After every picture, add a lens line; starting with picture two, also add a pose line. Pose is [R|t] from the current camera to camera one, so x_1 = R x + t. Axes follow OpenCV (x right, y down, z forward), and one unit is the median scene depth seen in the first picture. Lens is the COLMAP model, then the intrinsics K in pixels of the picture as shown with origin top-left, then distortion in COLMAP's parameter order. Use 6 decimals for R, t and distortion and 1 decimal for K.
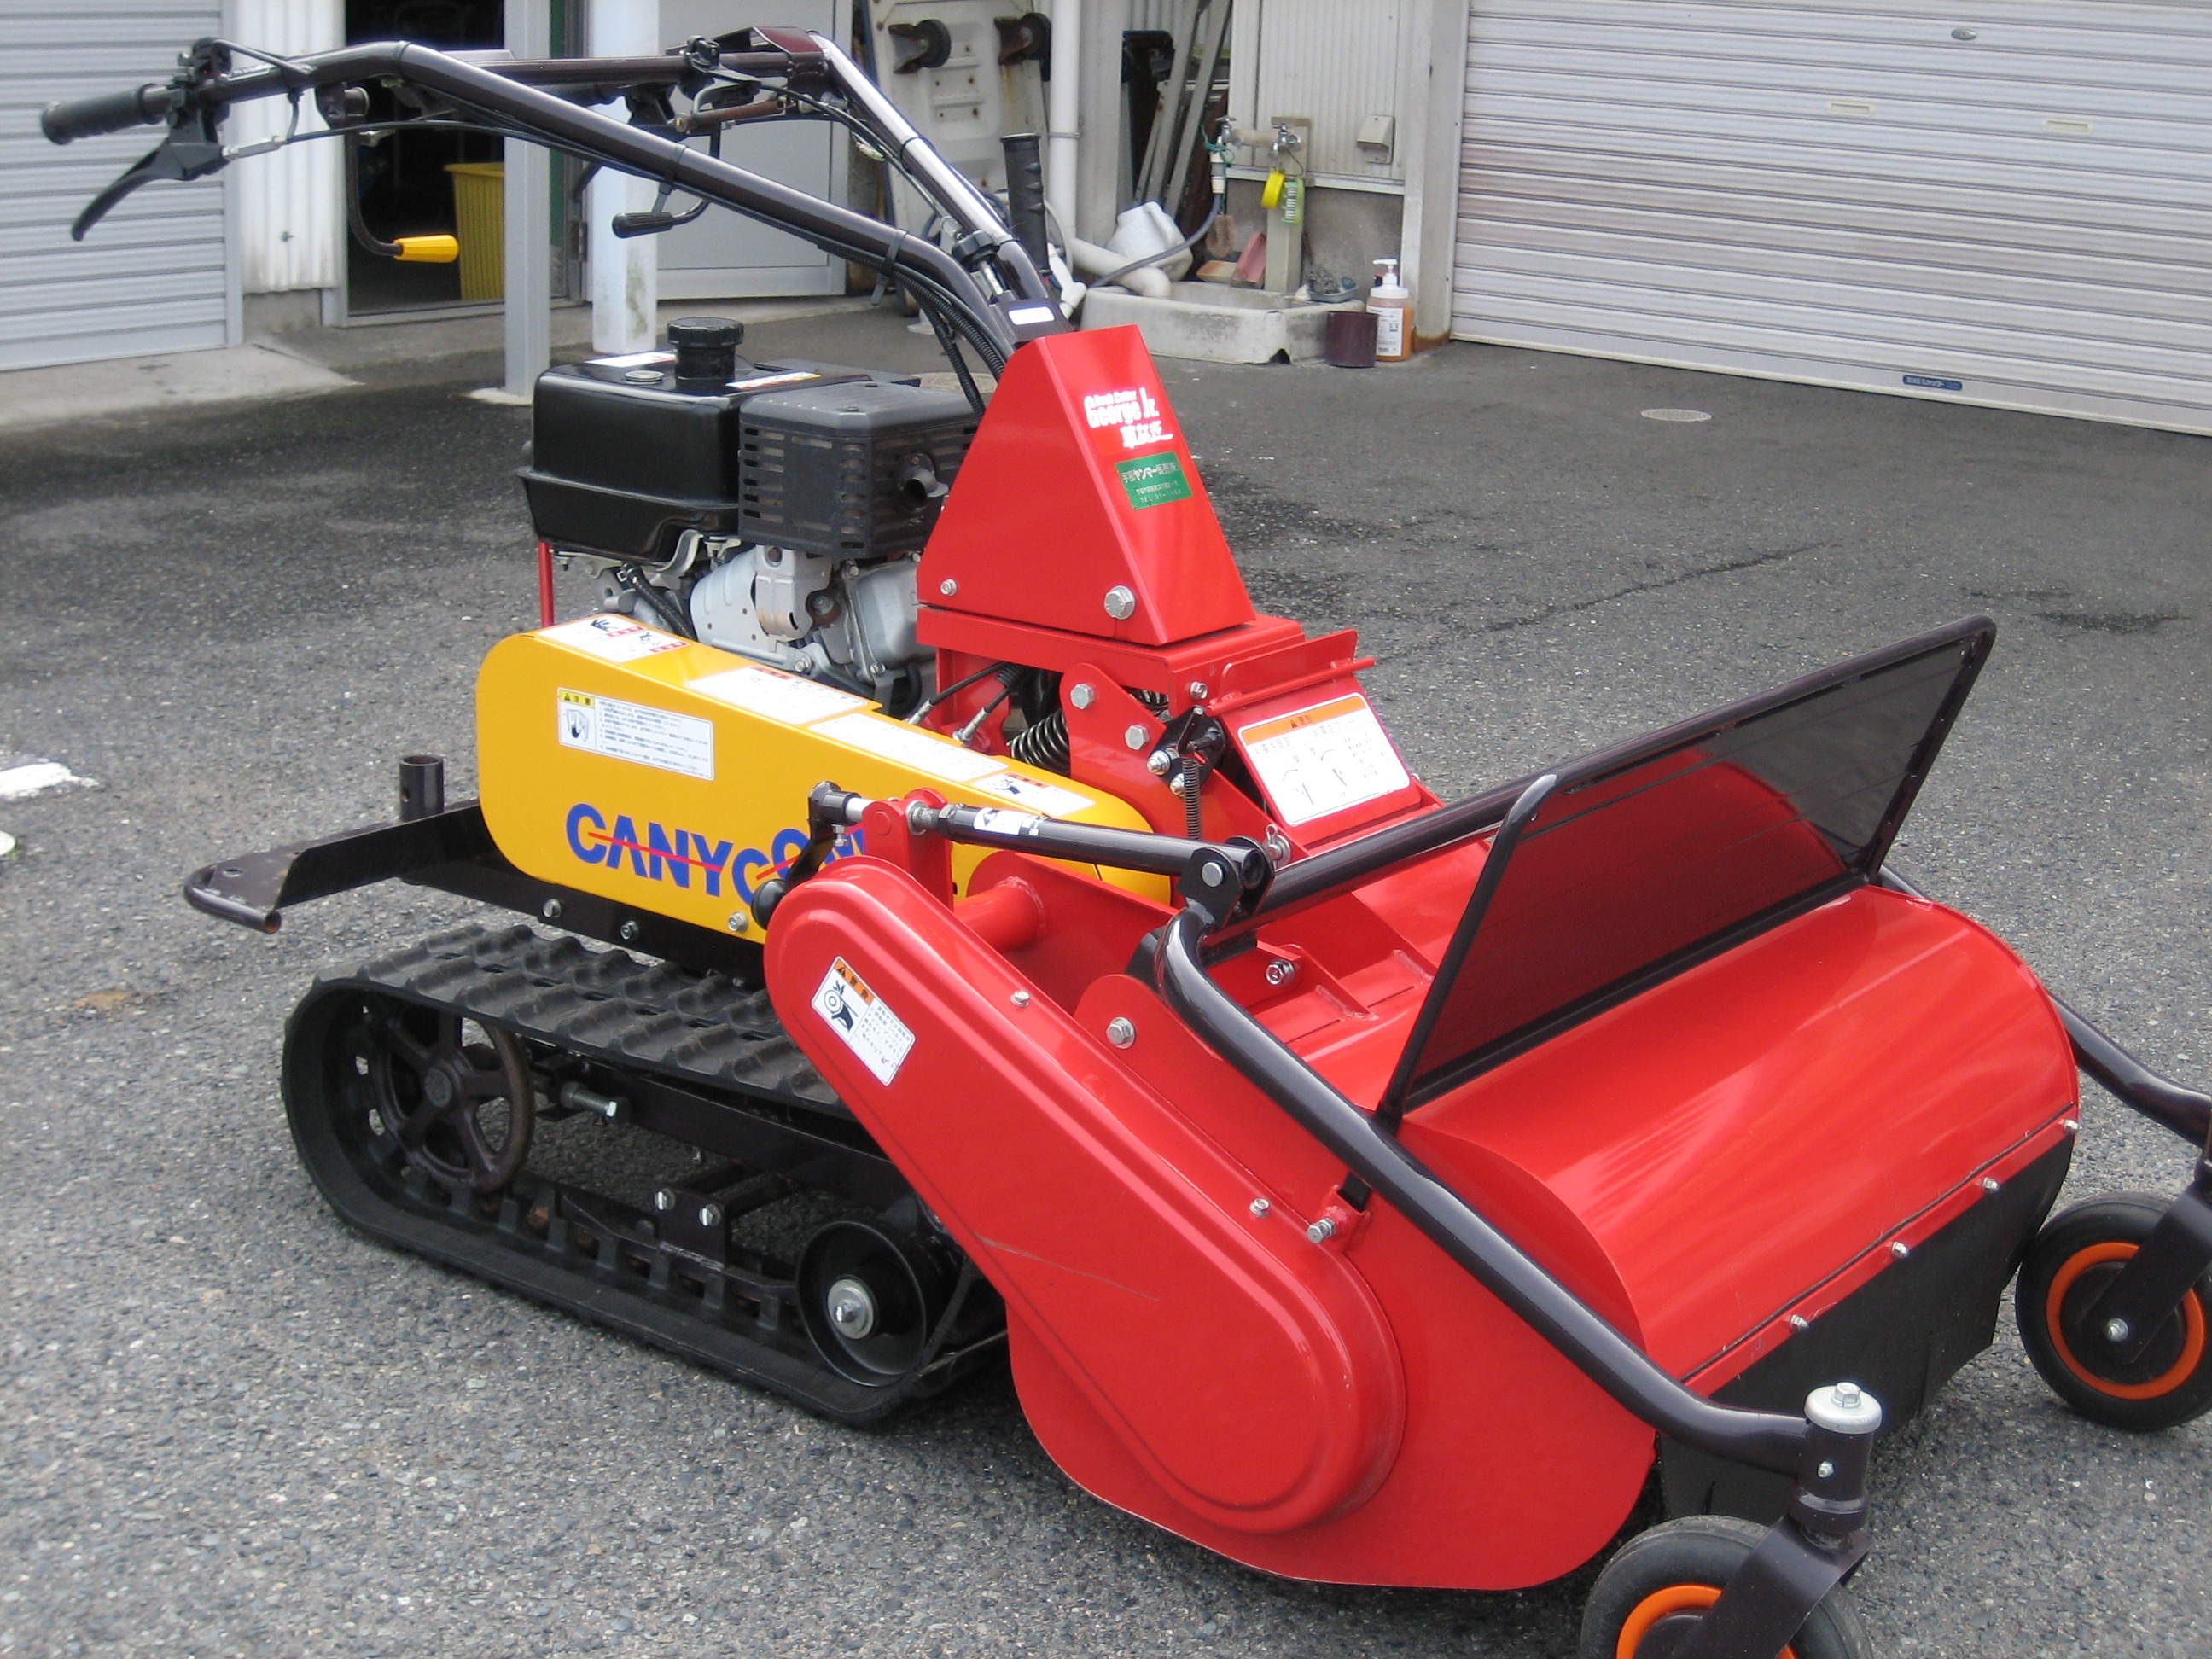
lens RADIAL K [[3315.7, 0, 1111.3], [0, 3315.7, 838.2], [0, 0, 1]] dist [-0.143298, 0.000000]
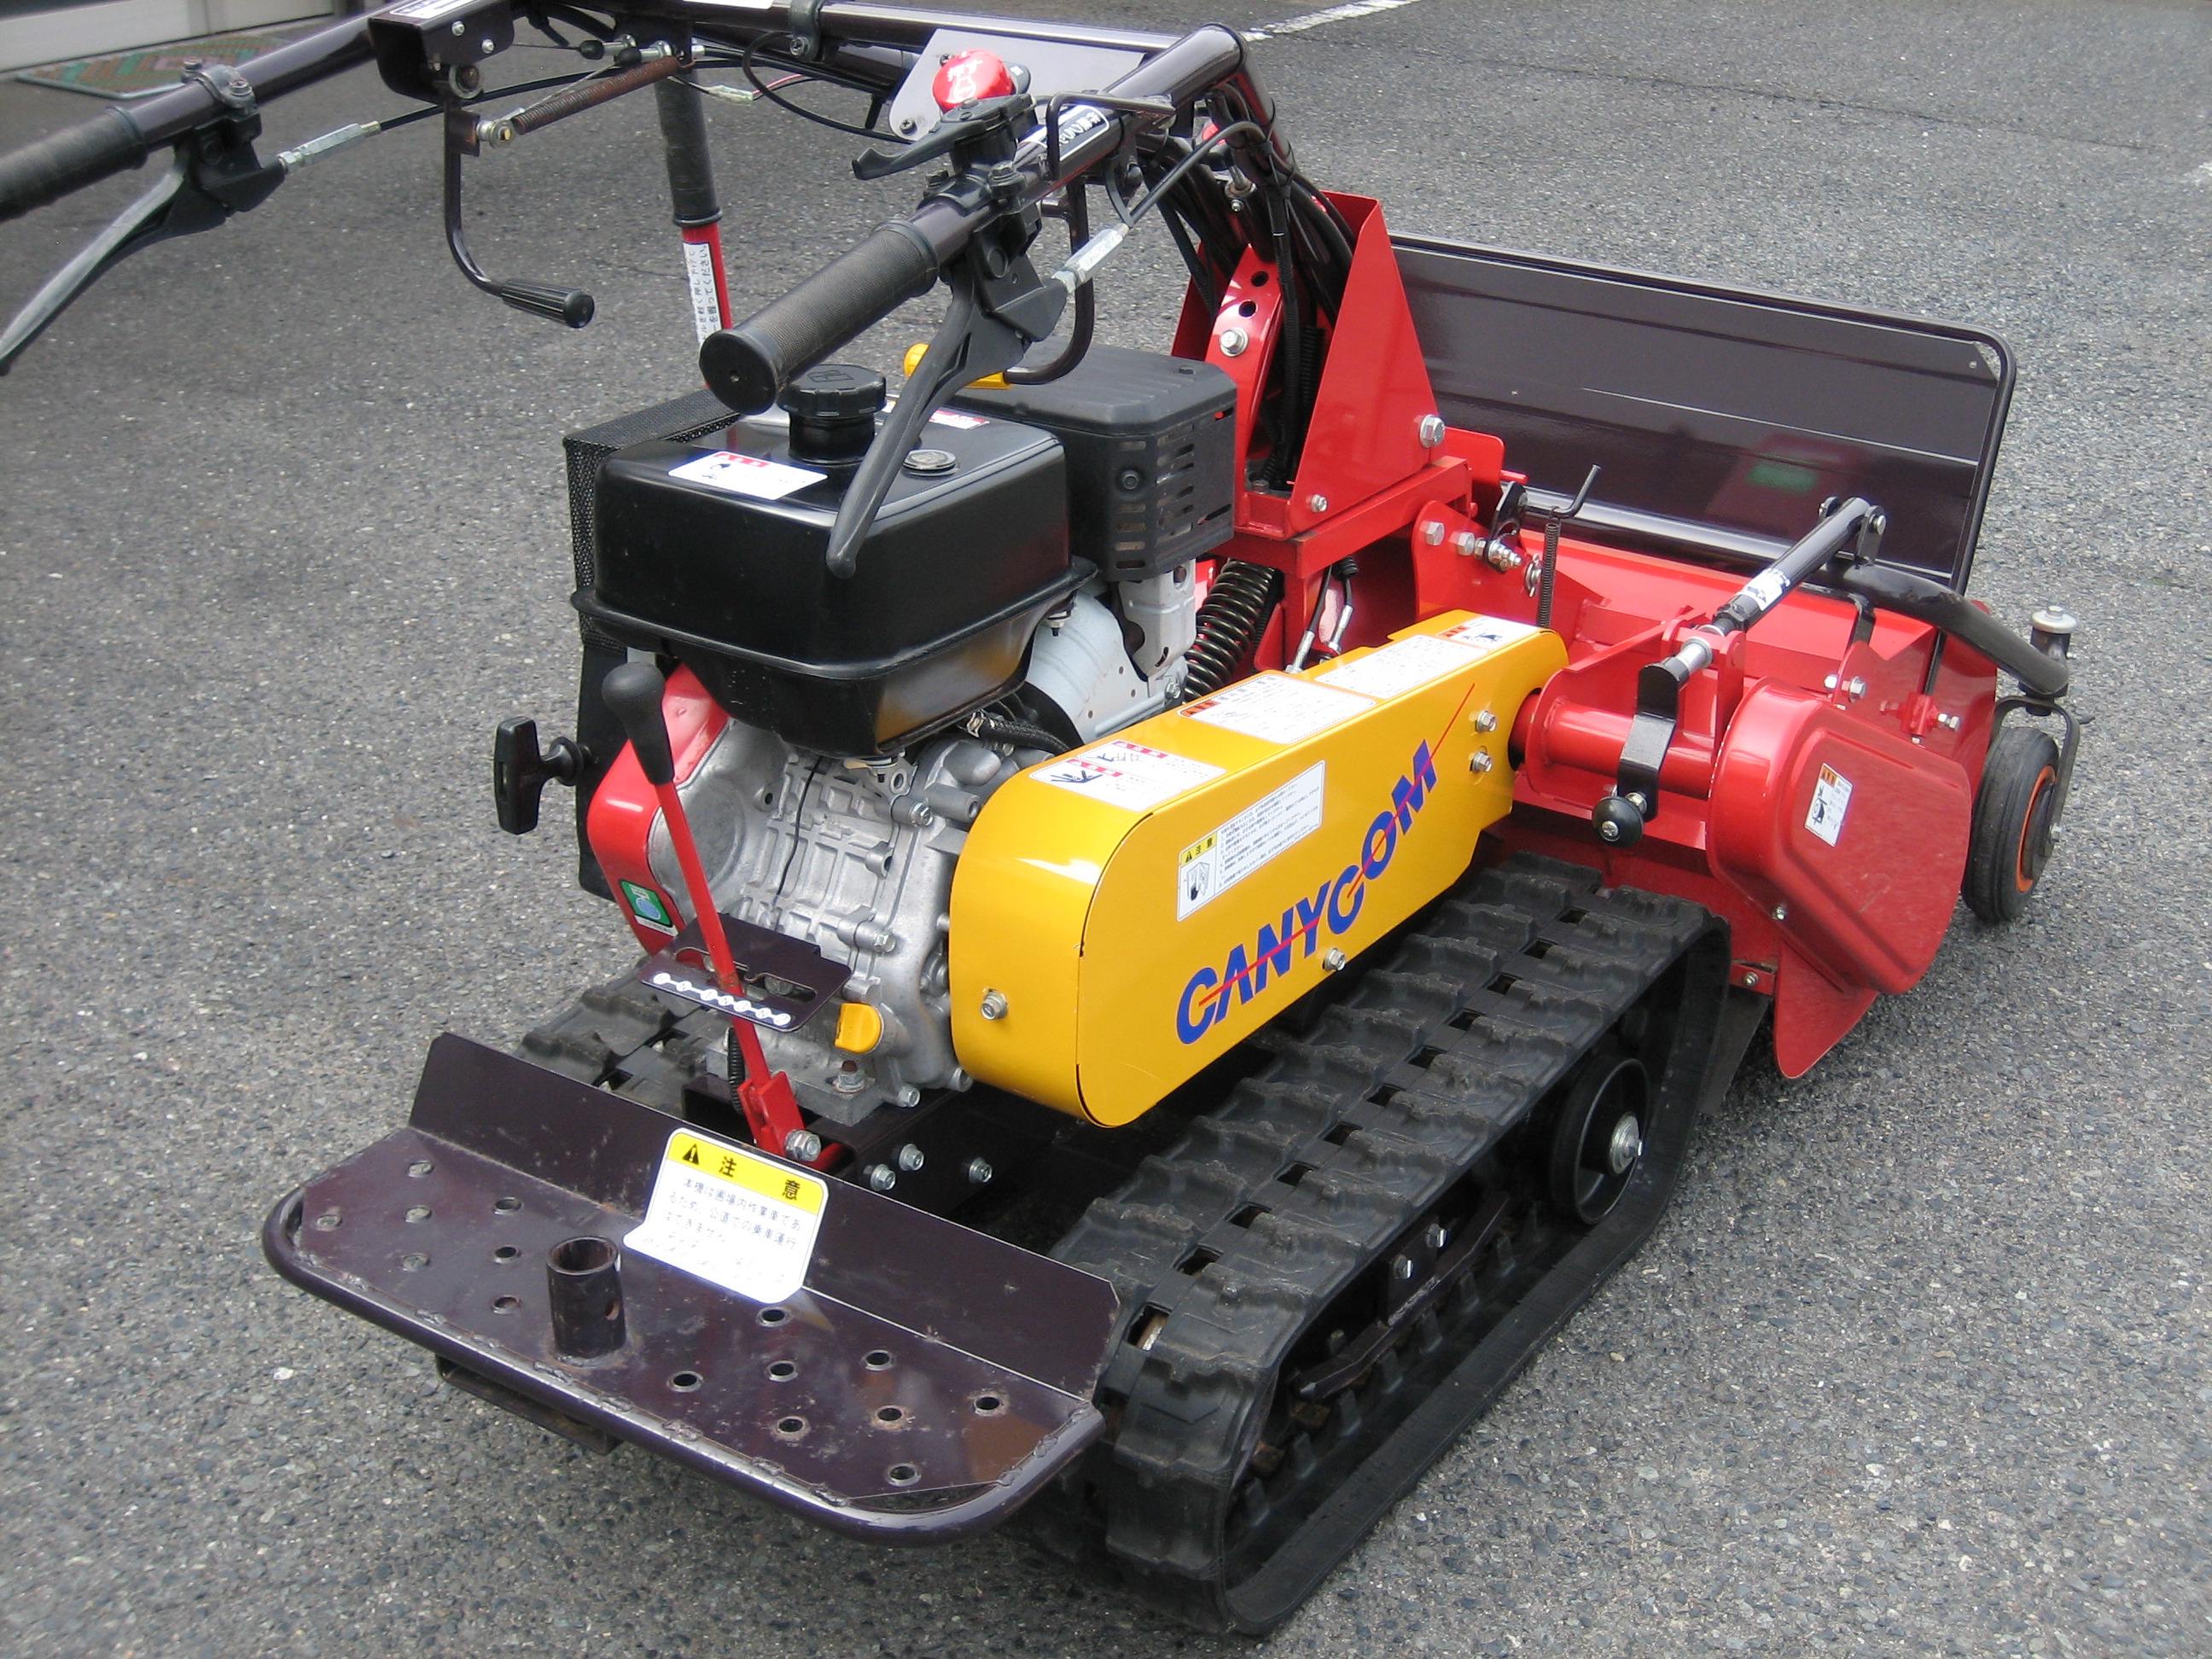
lens RADIAL K [[2881.0, 0, 1105.0], [0, 2881.0, 832.7], [0, 0, 1]] dist [-0.103060, 0.000000]
pose [[-0.050073, -0.442913, 0.895165, -0.760899], [0.268860, 0.857225, 0.439181, -0.346190], [-0.961877, 0.262665, 0.076158, 0.980716]]
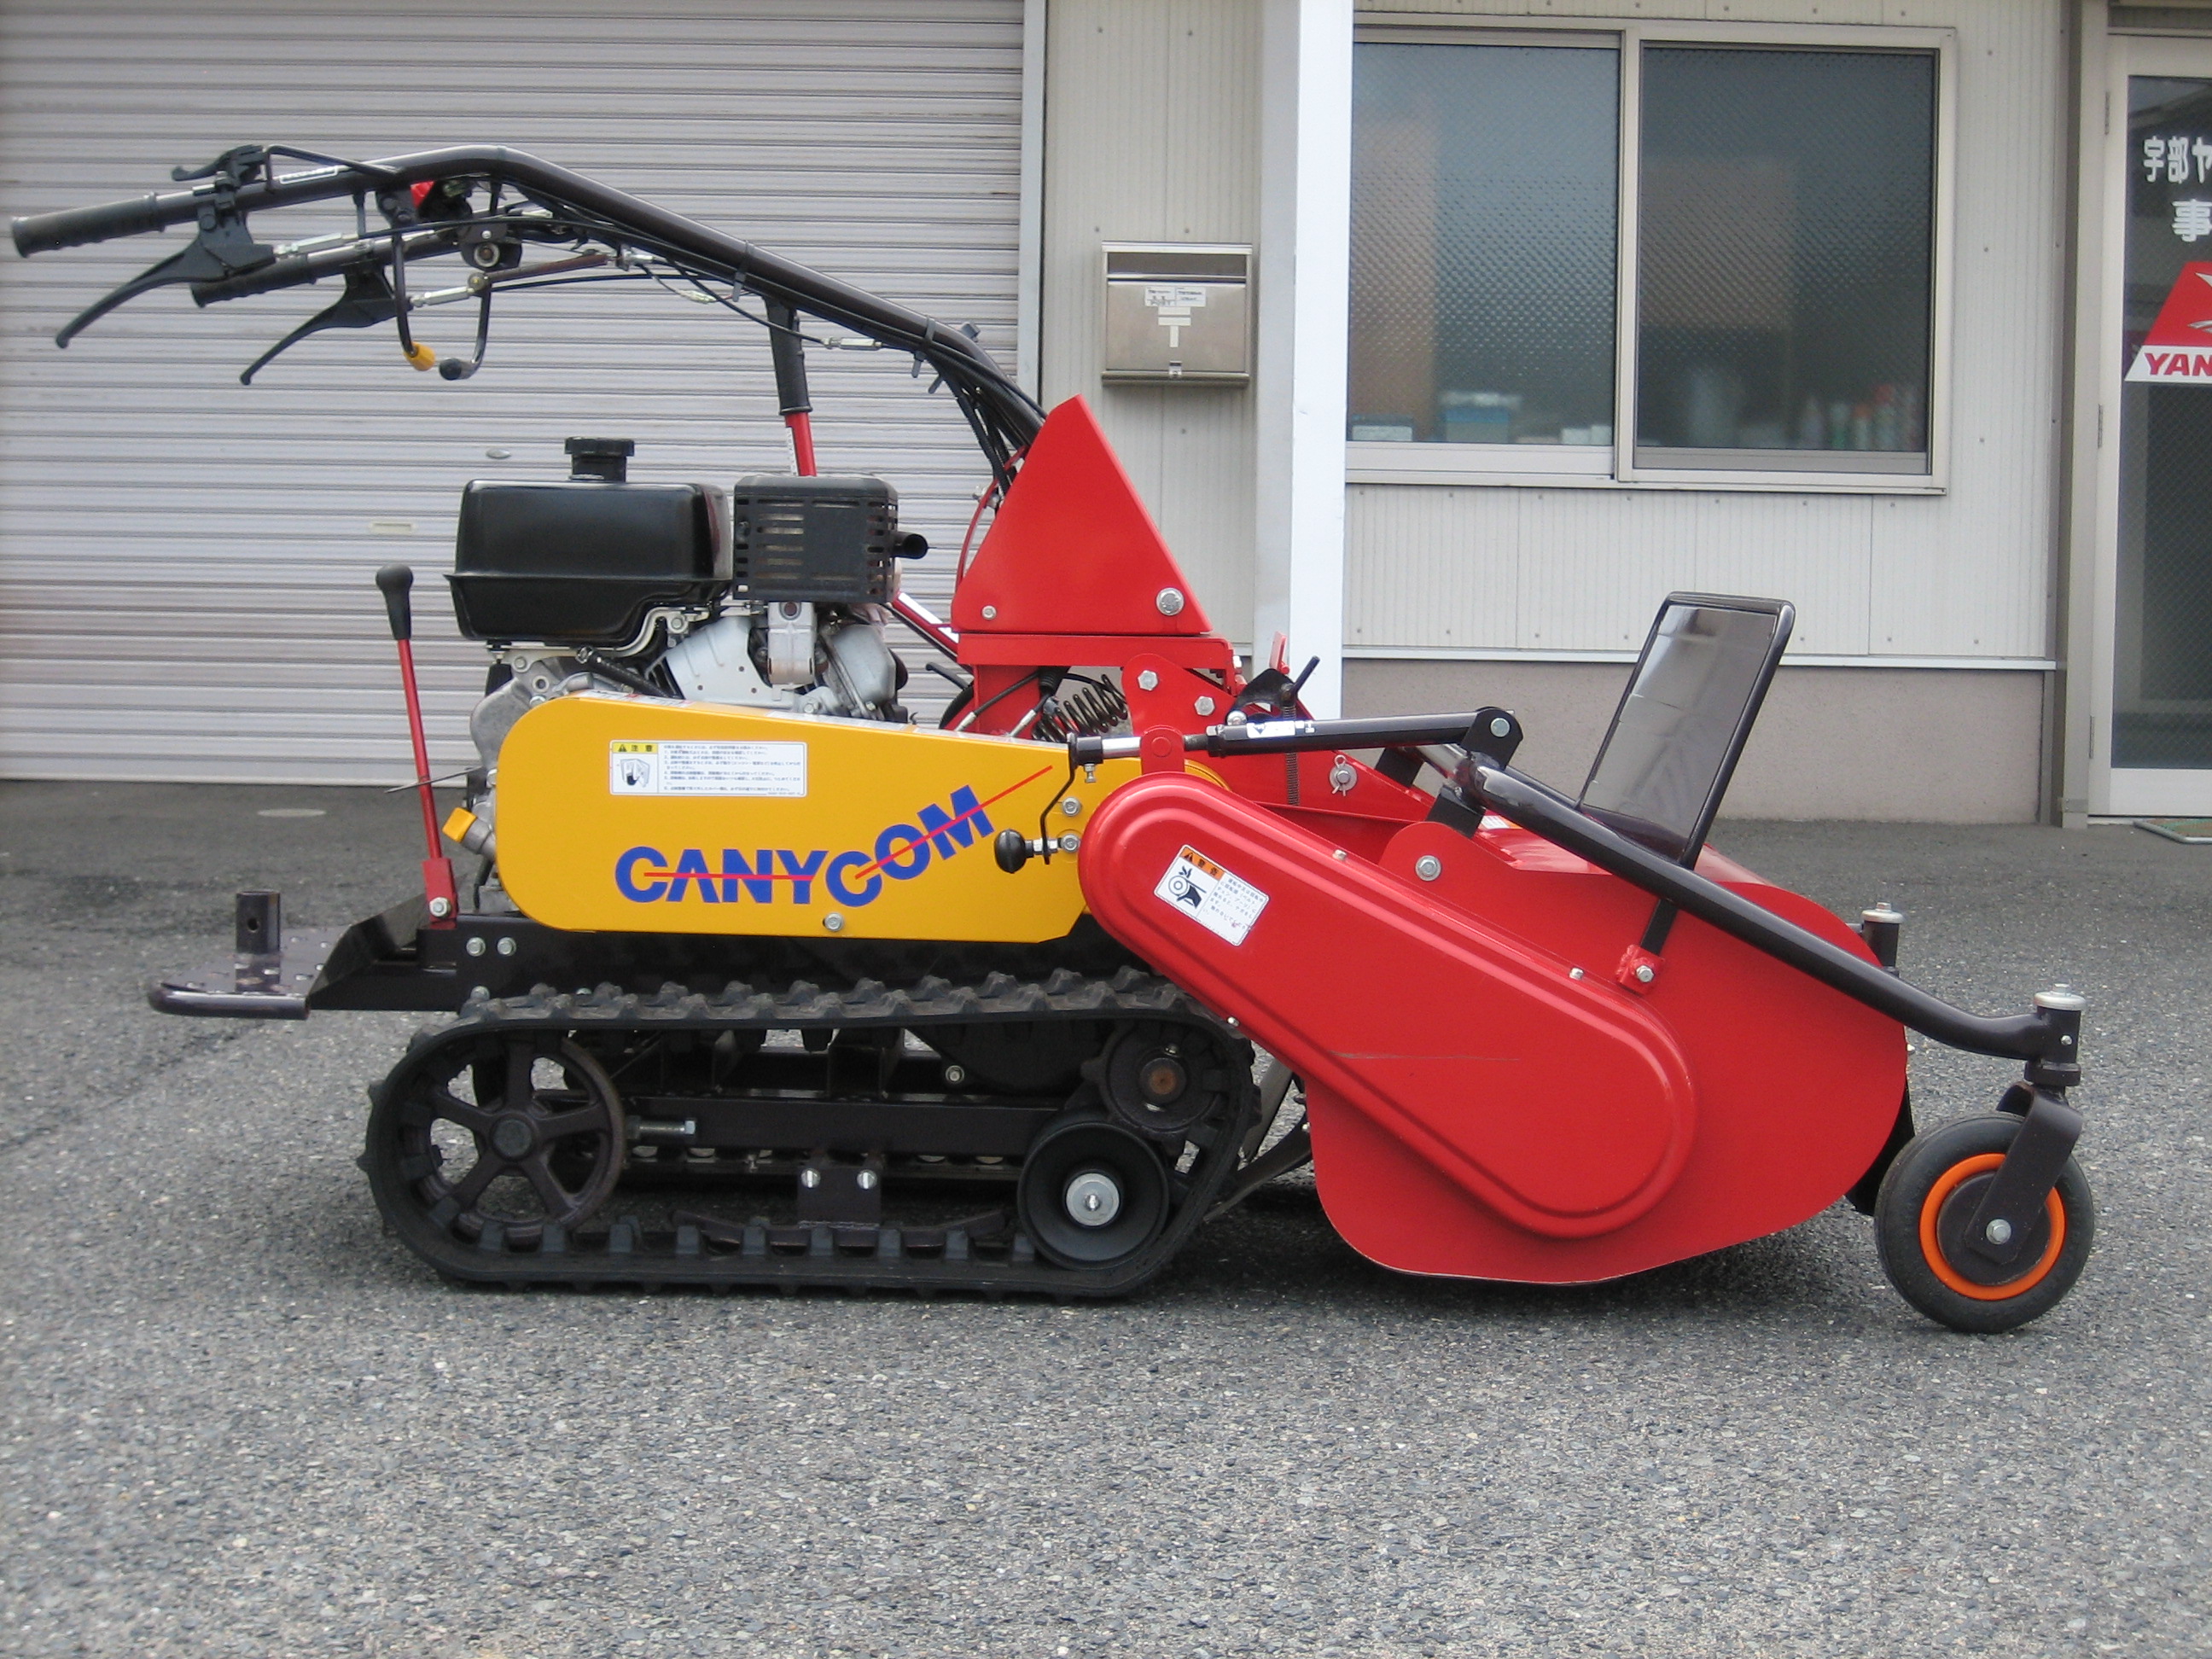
lens RADIAL K [[3315.7, 0, 1102.6], [0, 3315.7, 824.6], [0, 0, 1]] dist [-0.143298, 0.000000]
pose [[0.807475, -0.064555, 0.586358, -0.687896], [0.169321, 0.977531, -0.125551, 0.147829], [-0.565079, 0.200663, 0.800263, 0.043013]]
